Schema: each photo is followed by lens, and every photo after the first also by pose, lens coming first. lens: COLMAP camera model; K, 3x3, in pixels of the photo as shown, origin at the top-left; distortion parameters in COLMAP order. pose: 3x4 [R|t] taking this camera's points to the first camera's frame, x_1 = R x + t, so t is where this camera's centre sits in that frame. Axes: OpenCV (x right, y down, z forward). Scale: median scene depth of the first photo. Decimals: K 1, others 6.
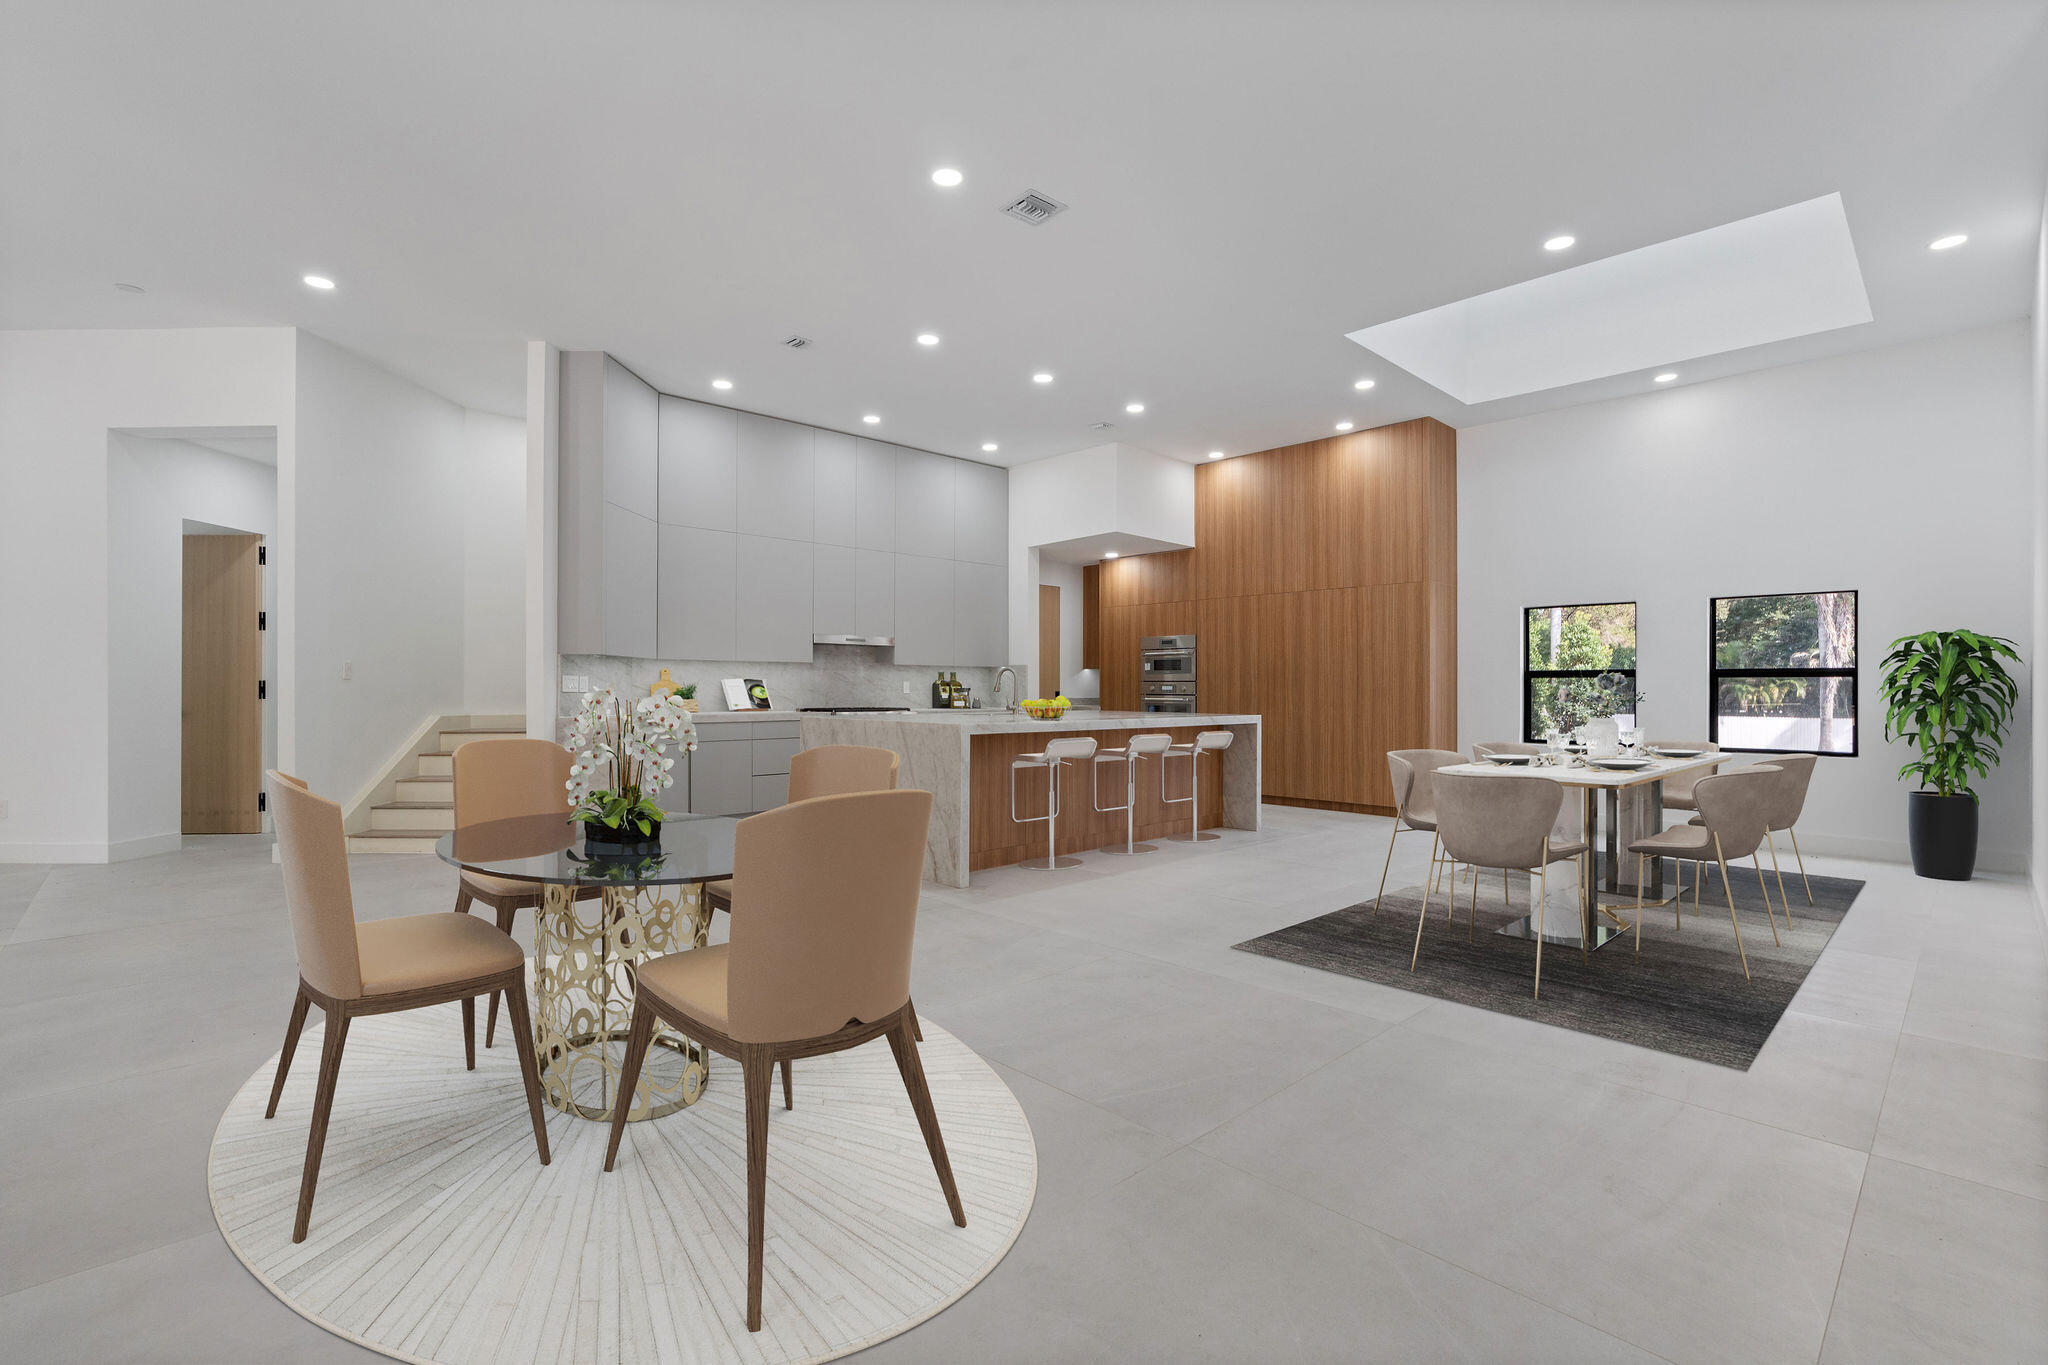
lens RADIAL K [[927.4, 0, 1022.3], [0, 927.4, 689.4], [0, 0, 1]] dist [-0.005075, 0.000190]
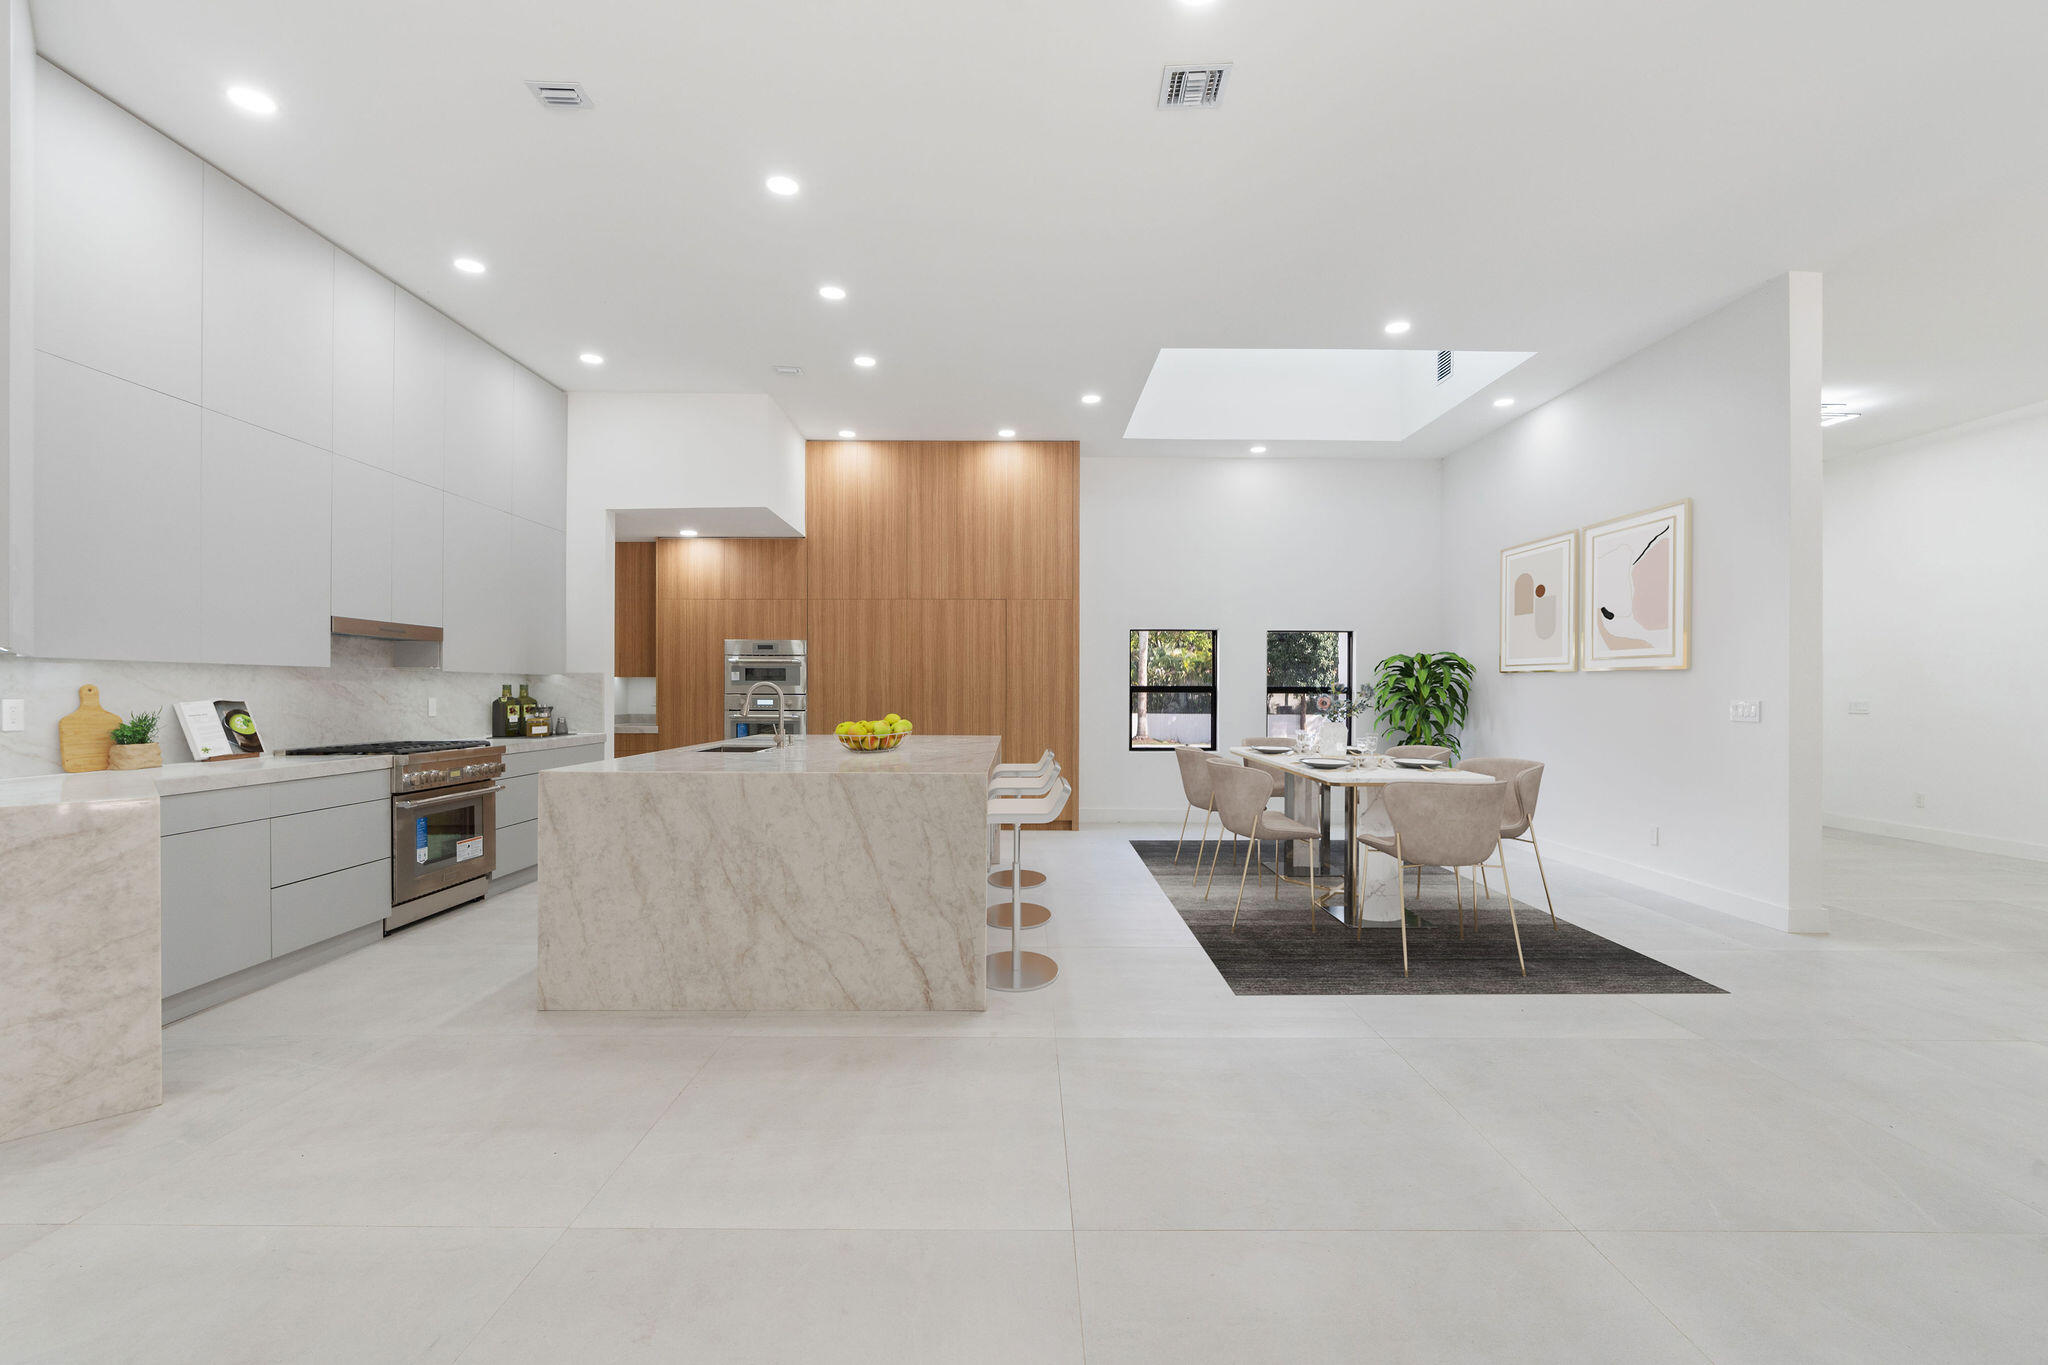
lens RADIAL K [[927.4, 0, 1022.3], [0, 927.4, 689.4], [0, 0, 1]] dist [-0.005075, 0.000190]
pose [[0.689533, 0.000065, 0.724255, -0.316493], [0.000377, 1.000000, -0.000449, -0.013959], [-0.724255, 0.000583, 0.689532, 0.292521]]
